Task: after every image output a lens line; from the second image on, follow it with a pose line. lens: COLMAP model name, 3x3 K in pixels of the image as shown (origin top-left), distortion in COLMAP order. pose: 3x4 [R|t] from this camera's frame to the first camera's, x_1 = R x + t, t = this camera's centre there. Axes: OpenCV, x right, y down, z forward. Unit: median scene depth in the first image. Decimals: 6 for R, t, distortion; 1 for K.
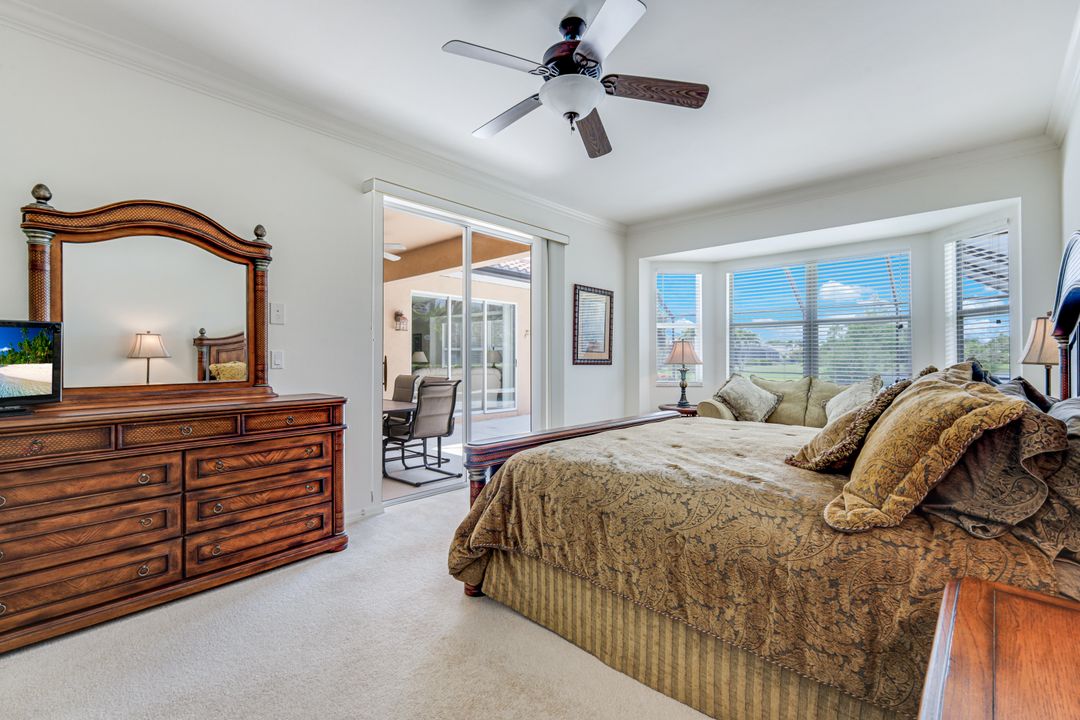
lens RADIAL K [[475.6, 0, 540.8], [0, 475.6, 357.0], [0, 0, 1]] dist [0.001734, -0.000052]
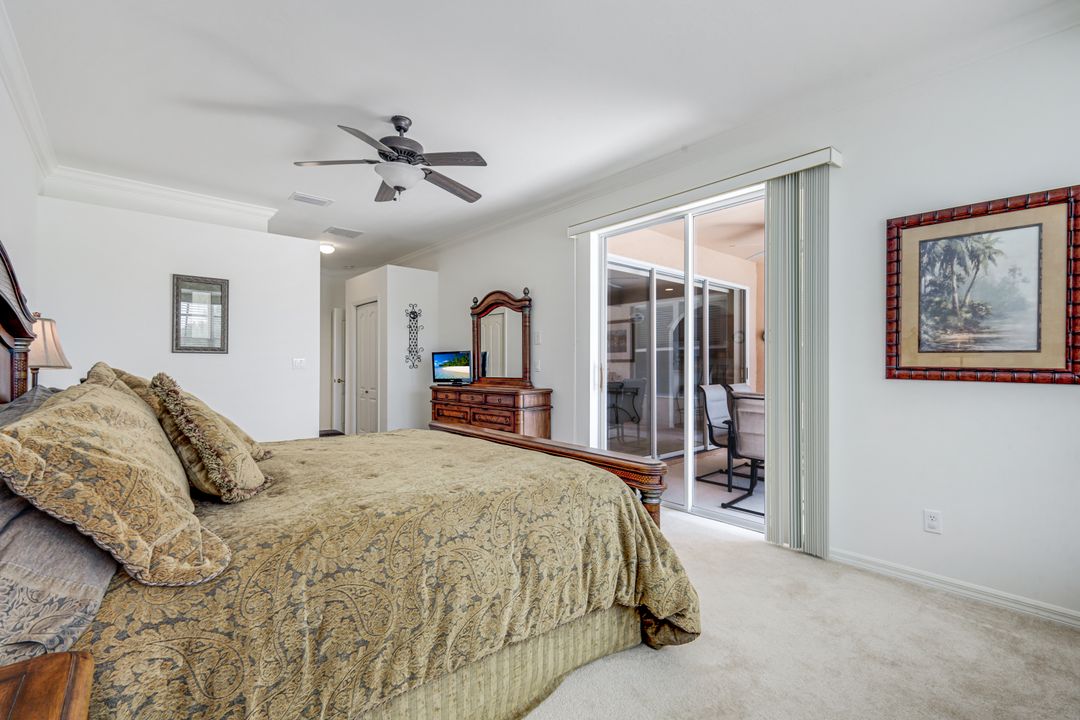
lens RADIAL K [[475.6, 0, 541.0], [0, 475.6, 362.5], [0, 0, 1]] dist [0.001734, -0.000052]
pose [[-0.101615, -0.006456, -0.994803, 1.126901], [-0.001458, 0.999979, -0.006340, 0.004879], [0.994823, 0.000807, -0.101622, 1.248706]]
